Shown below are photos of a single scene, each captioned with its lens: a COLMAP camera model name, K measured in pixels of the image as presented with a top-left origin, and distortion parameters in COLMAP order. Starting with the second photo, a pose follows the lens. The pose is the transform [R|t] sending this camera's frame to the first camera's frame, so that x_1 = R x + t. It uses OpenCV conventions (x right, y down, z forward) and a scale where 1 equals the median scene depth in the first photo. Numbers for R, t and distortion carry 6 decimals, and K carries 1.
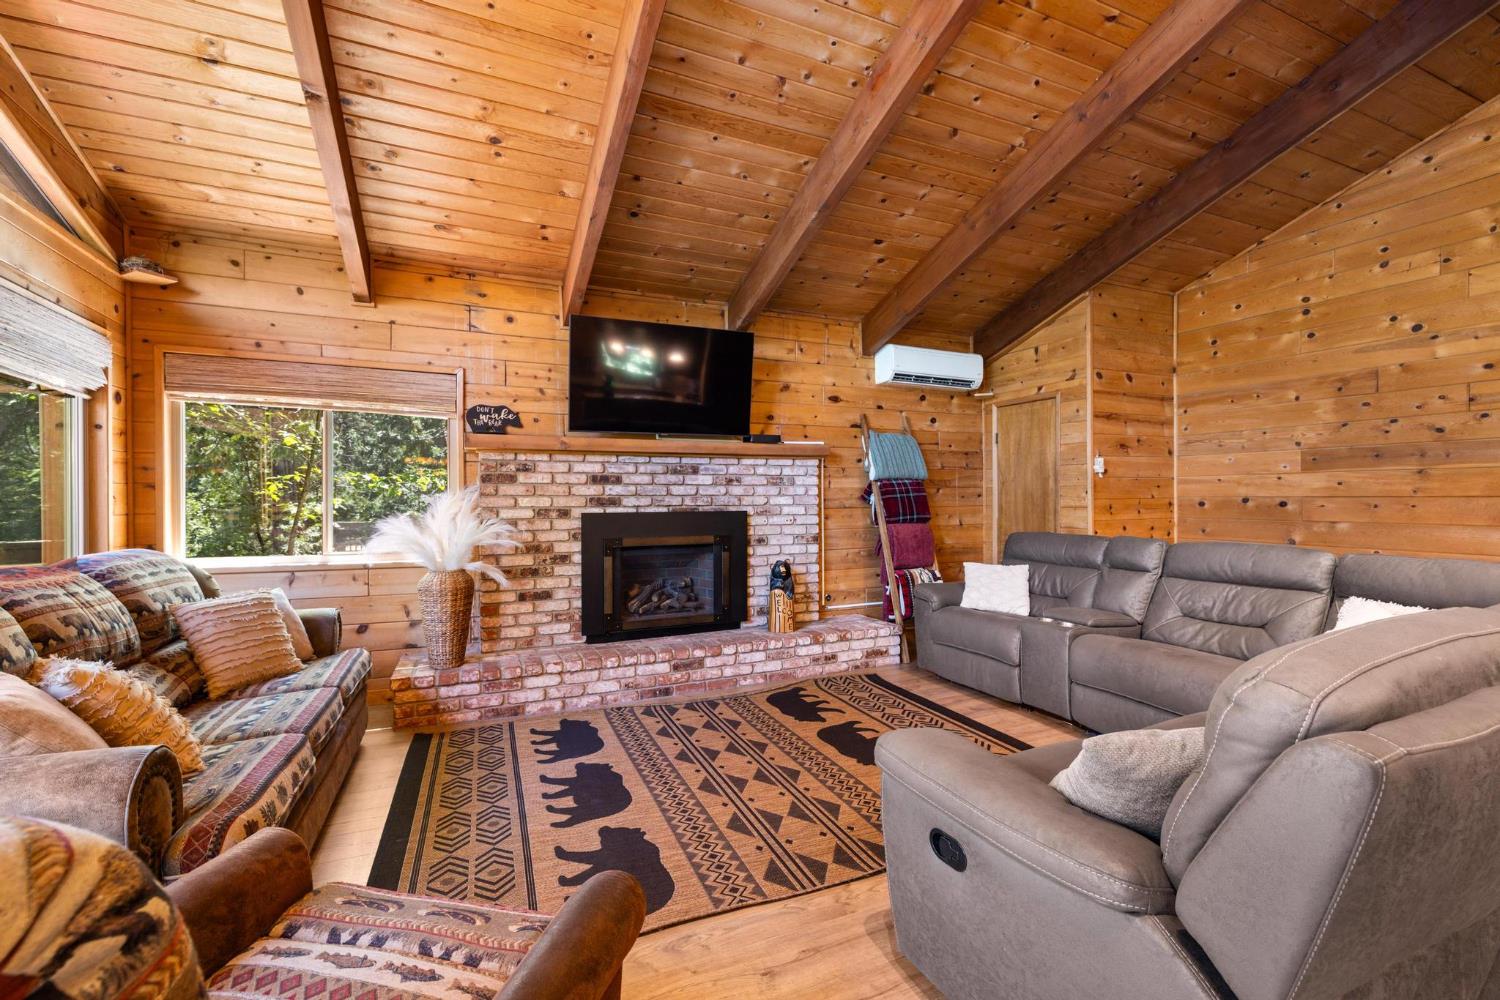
lens RADIAL K [[615.4, 0, 751.7], [0, 615.4, 501.7], [0, 0, 1]] dist [0.000153, -0.000326]
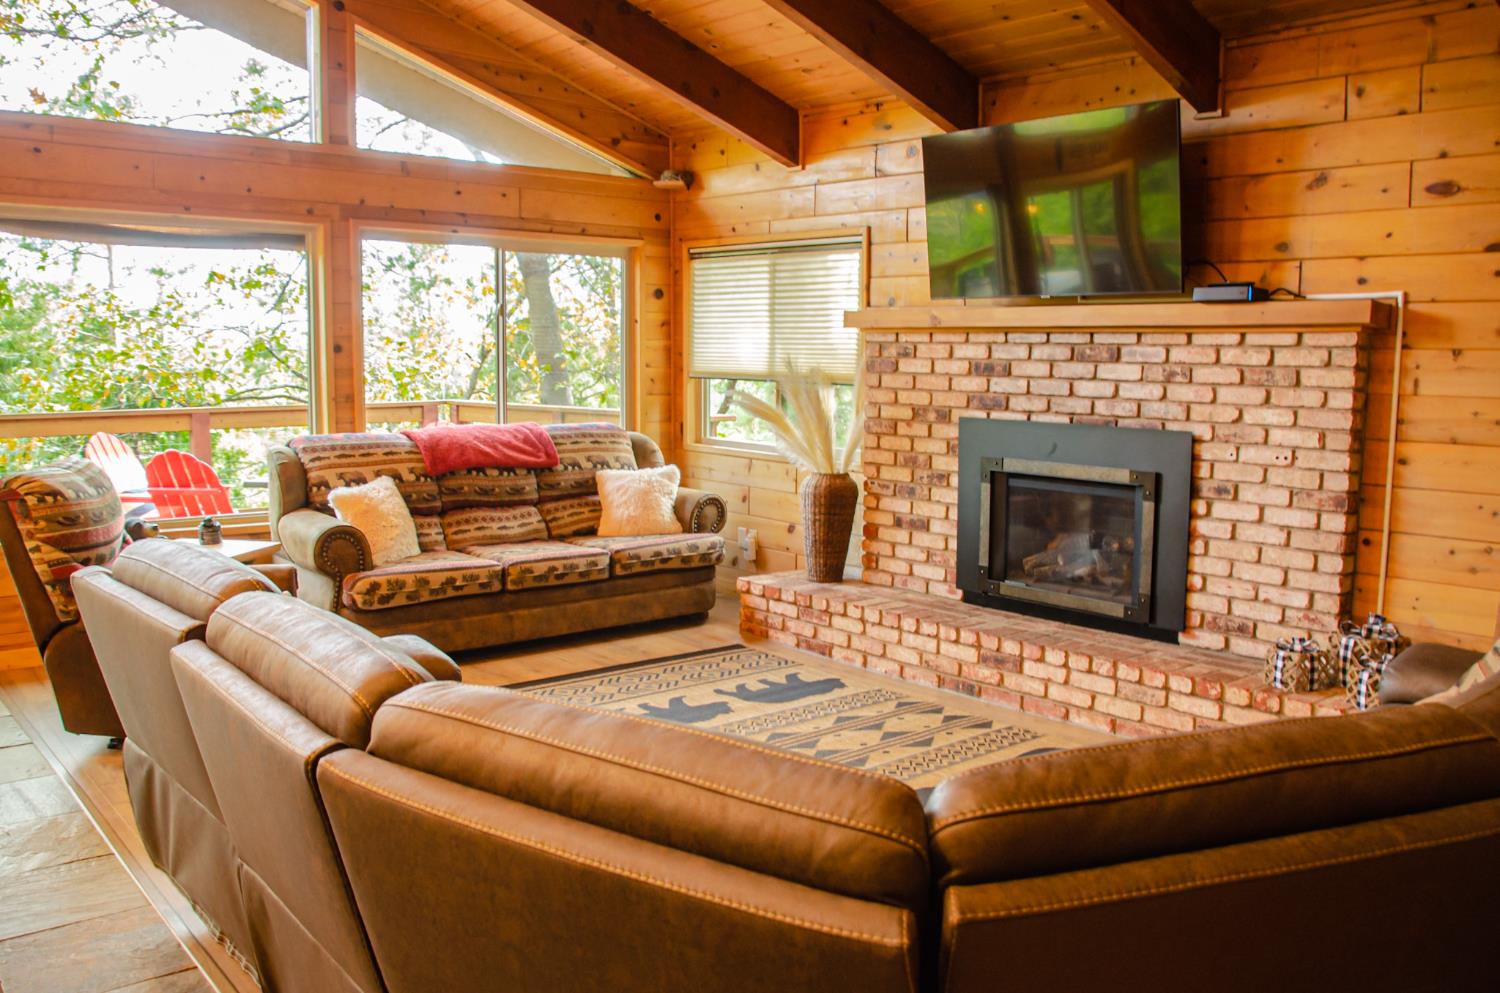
lens RADIAL K [[1181.7, 0, 751.3], [0, 1181.7, 488.7], [0, 0, 1]] dist [-0.144414, 0.079575]
pose [[0.321337, 0.122347, -0.939028, 0.864429], [-0.003717, 0.991774, 0.127948, -0.067070], [0.946958, -0.037624, 0.319148, 0.331334]]
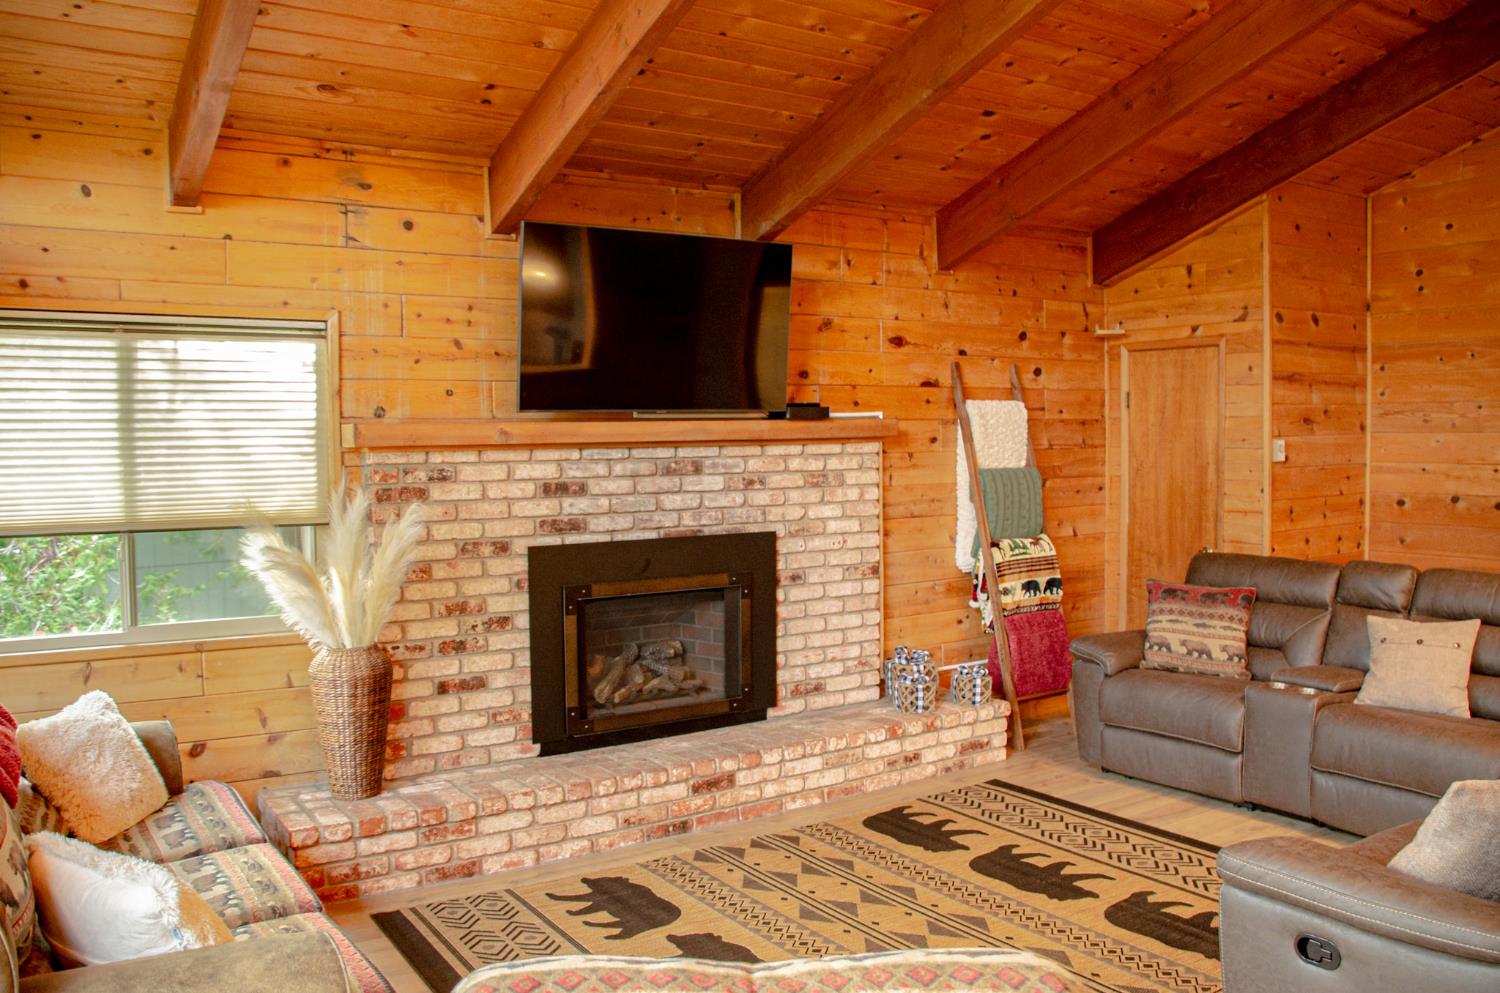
lens RADIAL K [[1181.7, 0, 764.2], [0, 1181.7, 491.9], [0, 0, 1]] dist [-0.144414, 0.079575]
pose [[0.984636, -0.012942, 0.174138, -0.237177], [0.004869, 0.998897, 0.046706, -0.083720], [-0.174550, -0.045141, 0.983613, -0.165671]]
